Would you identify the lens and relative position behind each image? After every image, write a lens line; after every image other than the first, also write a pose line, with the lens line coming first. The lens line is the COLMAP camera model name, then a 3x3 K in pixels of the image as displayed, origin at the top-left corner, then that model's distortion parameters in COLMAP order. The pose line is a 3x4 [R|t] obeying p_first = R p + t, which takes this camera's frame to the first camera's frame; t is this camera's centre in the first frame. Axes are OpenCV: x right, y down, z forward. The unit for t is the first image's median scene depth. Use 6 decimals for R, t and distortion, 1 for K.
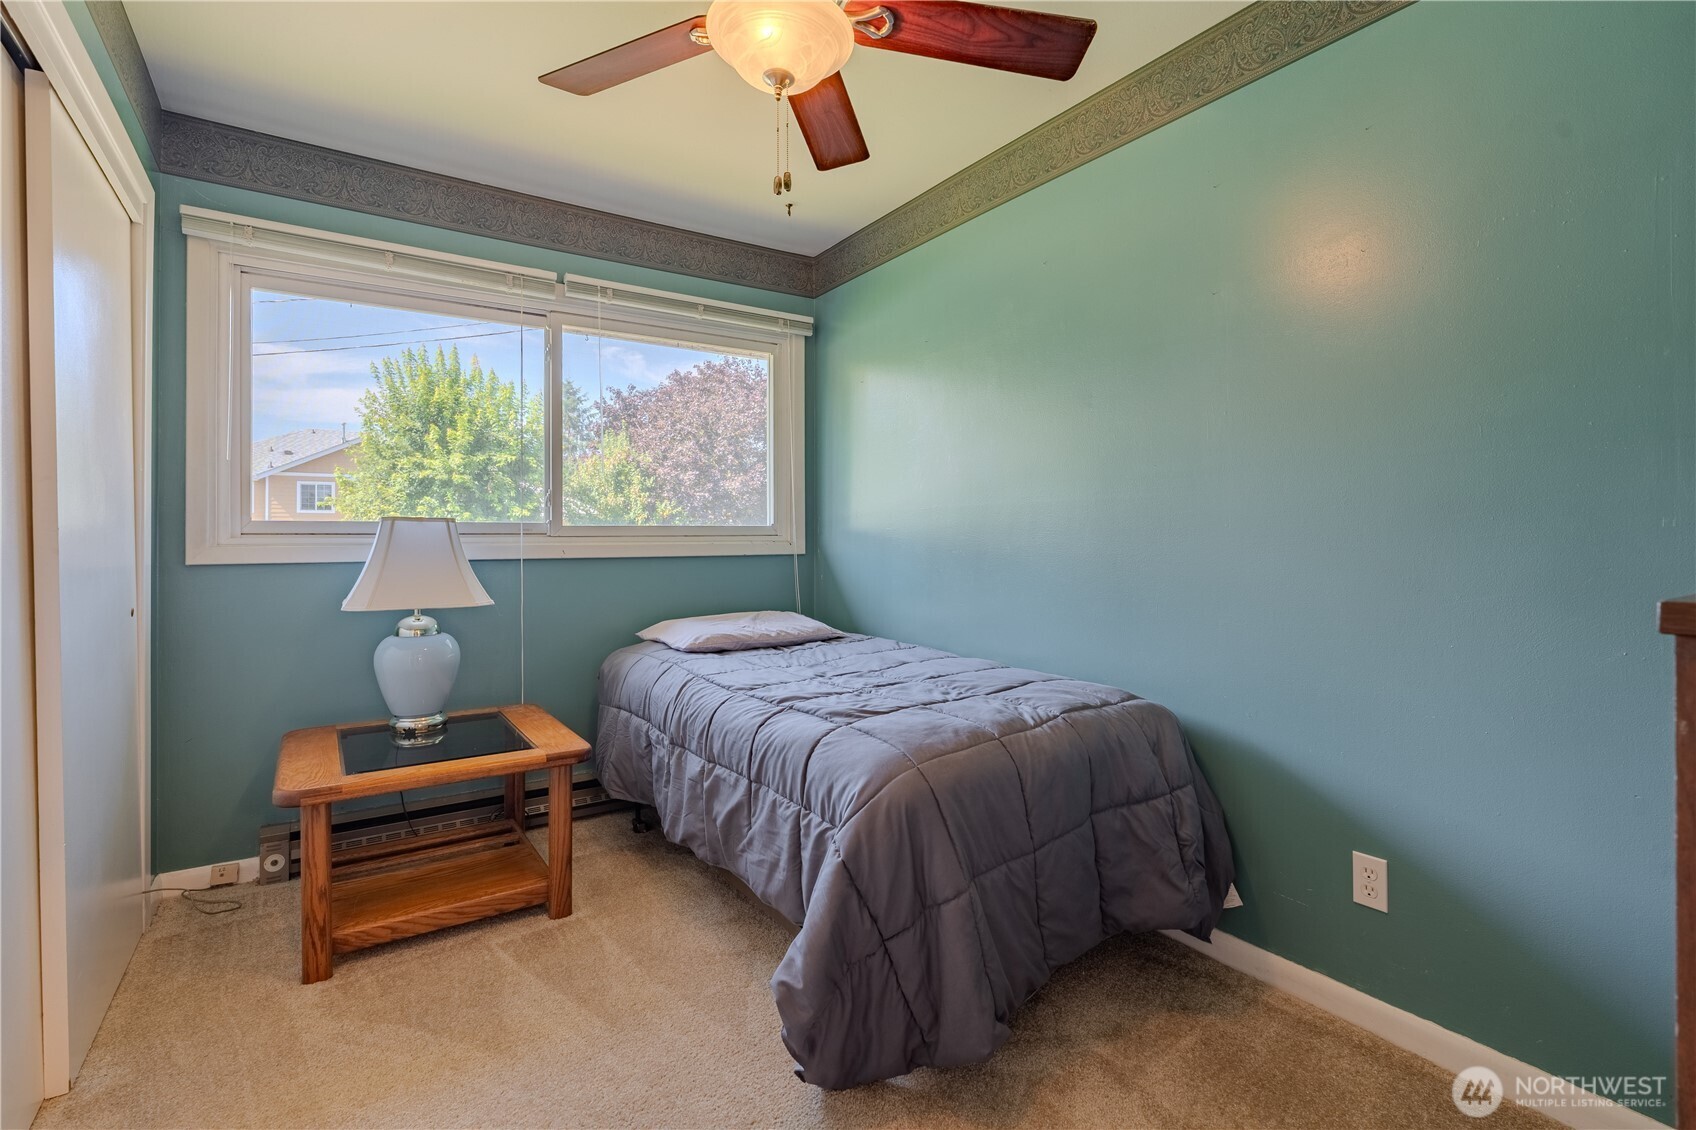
lens RADIAL K [[788.0, 0, 837.2], [0, 788.0, 529.2], [0, 0, 1]] dist [-0.002719, 0.000109]
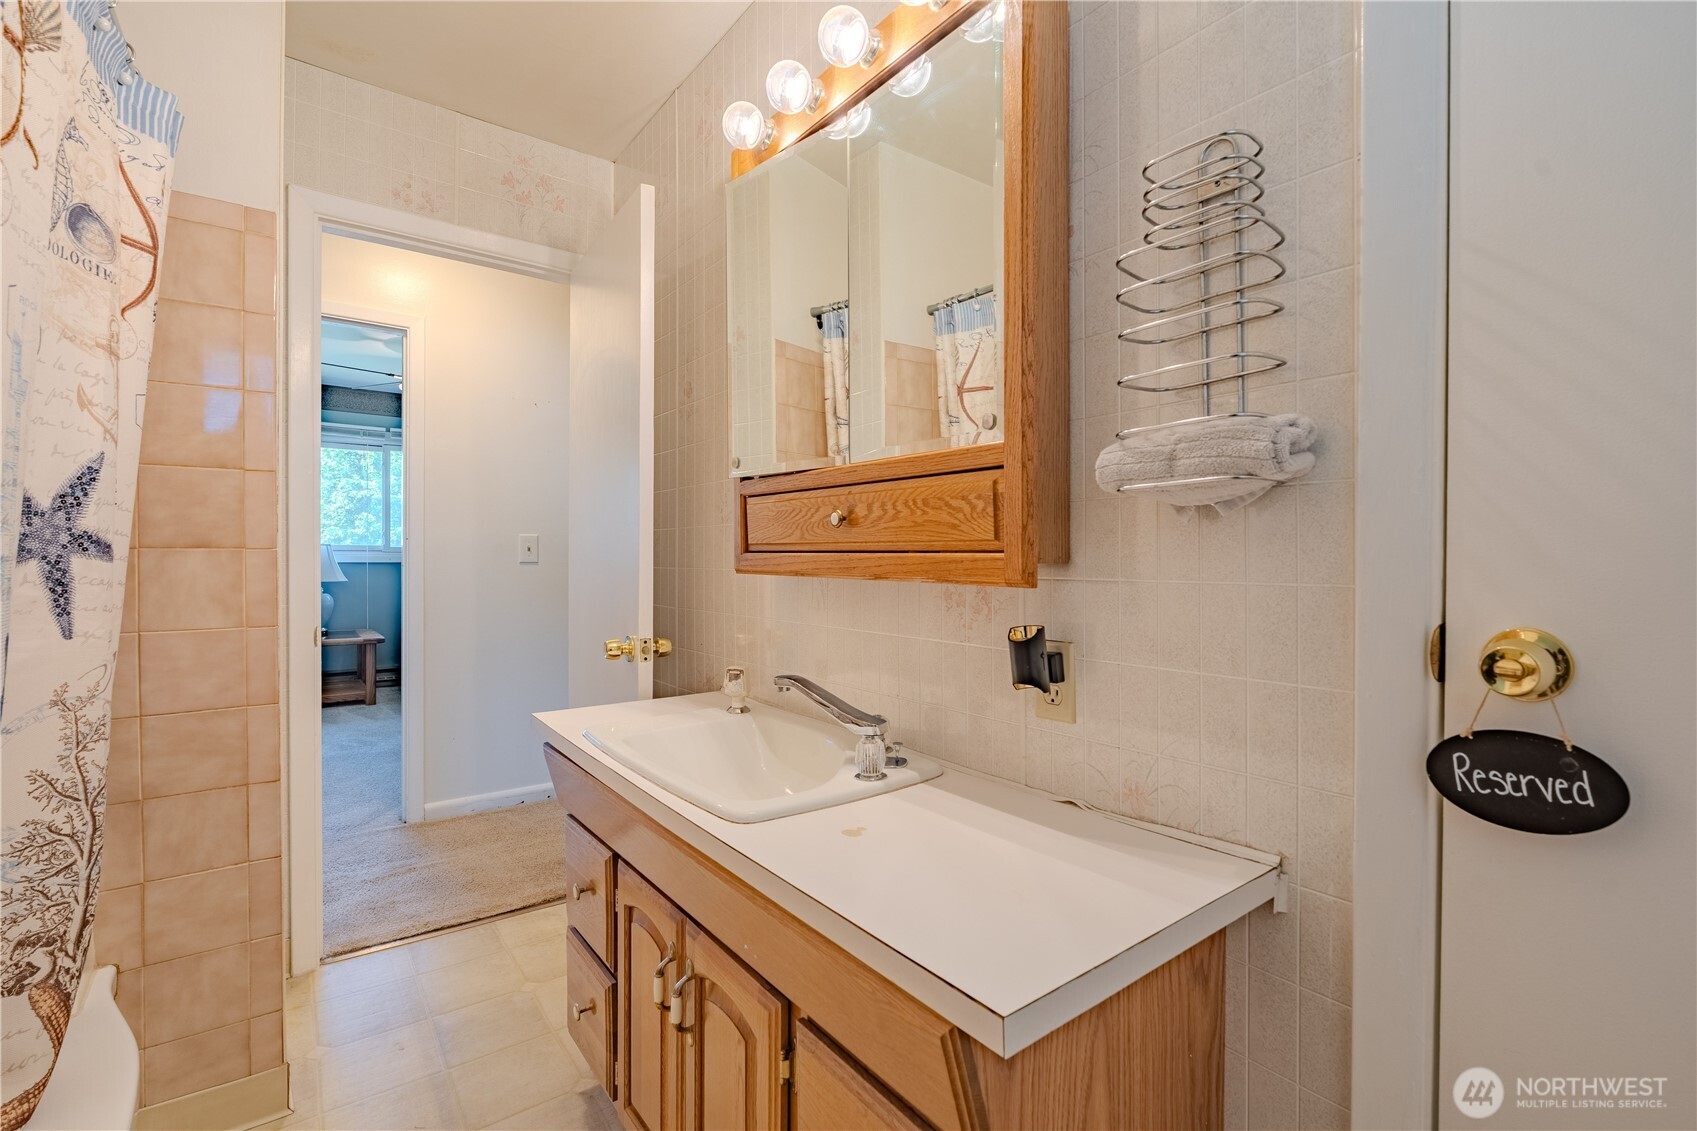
lens RADIAL K [[757.7, 0, 848.5], [0, 757.7, 565.5], [0, 0, 1]] dist [-0.008149, 0.000875]
pose [[0.996997, 0.013723, 0.076210, 0.101620], [-0.015673, 0.999564, 0.025043, -0.003644], [-0.075833, -0.026162, 0.996777, -0.156131]]
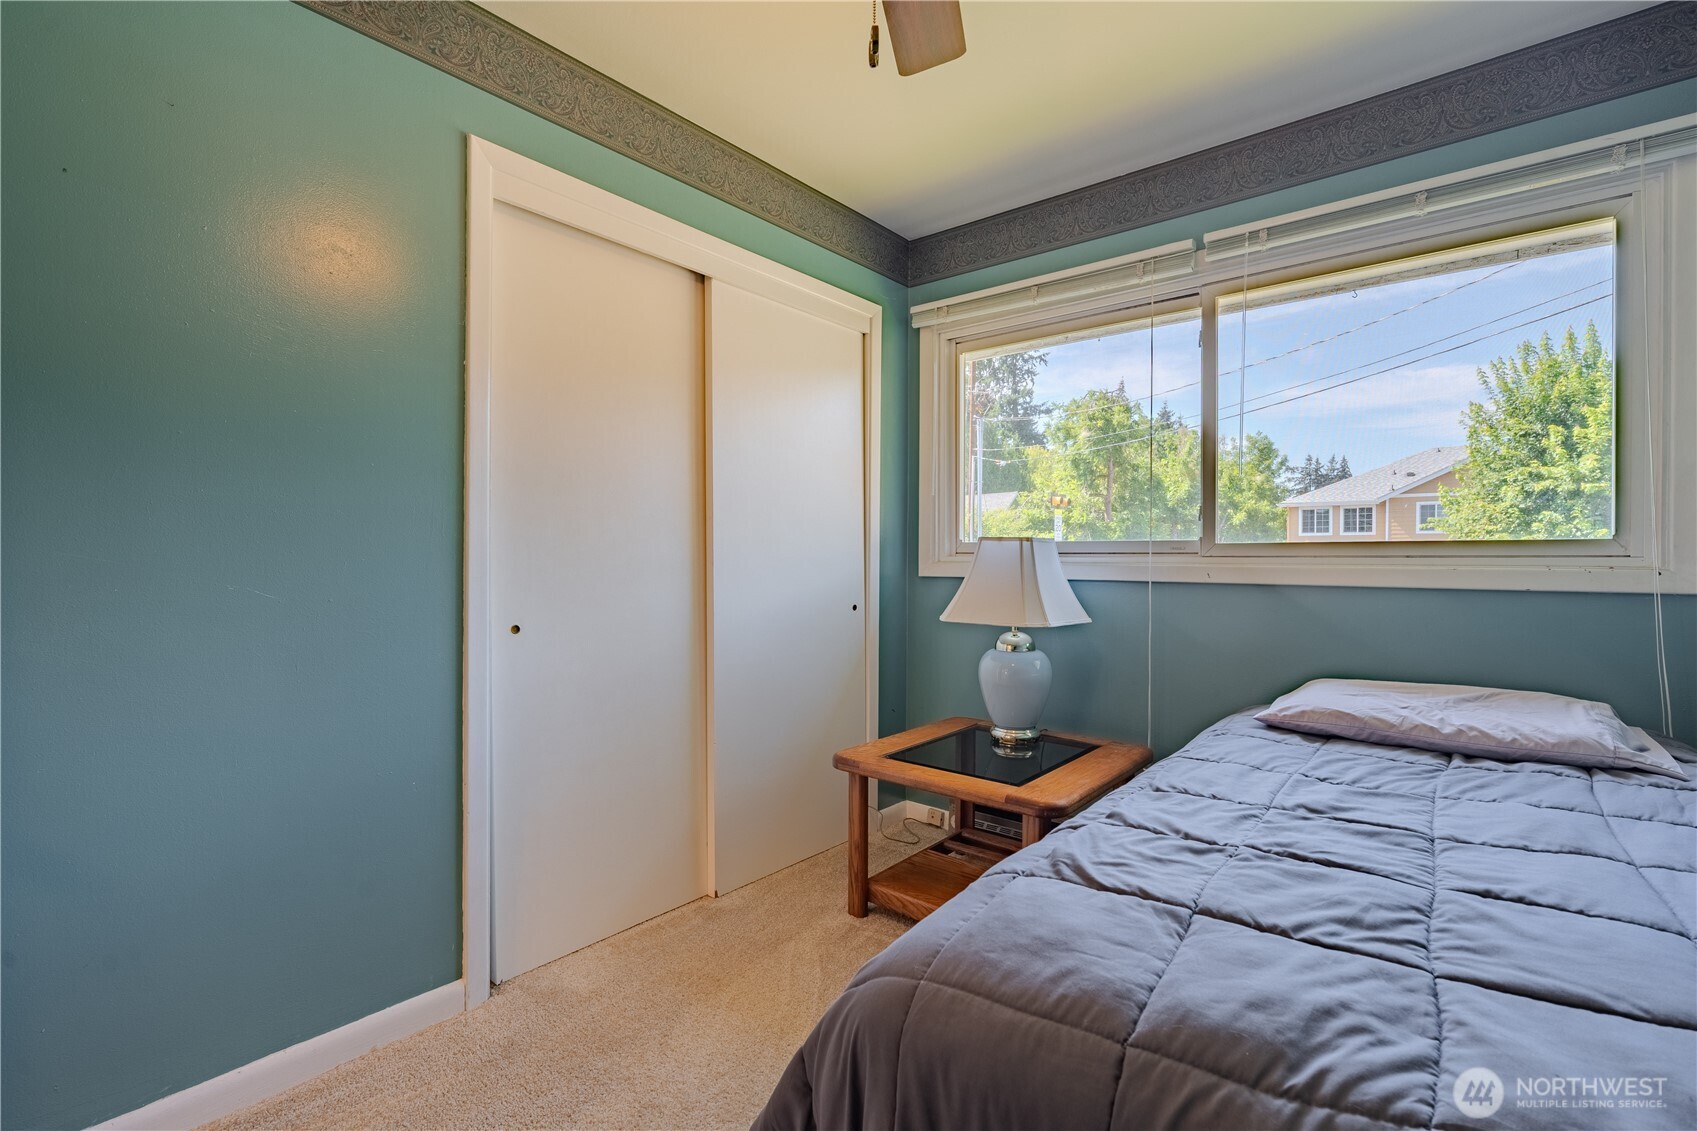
lens RADIAL K [[764.9, 0, 860.0], [0, 764.9, 559.6], [0, 0, 1]] dist [-0.004560, 0.000459]
pose [[0.294291, 0.008377, -0.955679, 0.043008], [0.002428, 0.999952, 0.009513, 0.000514], [0.955713, -0.005120, 0.294257, 0.058907]]
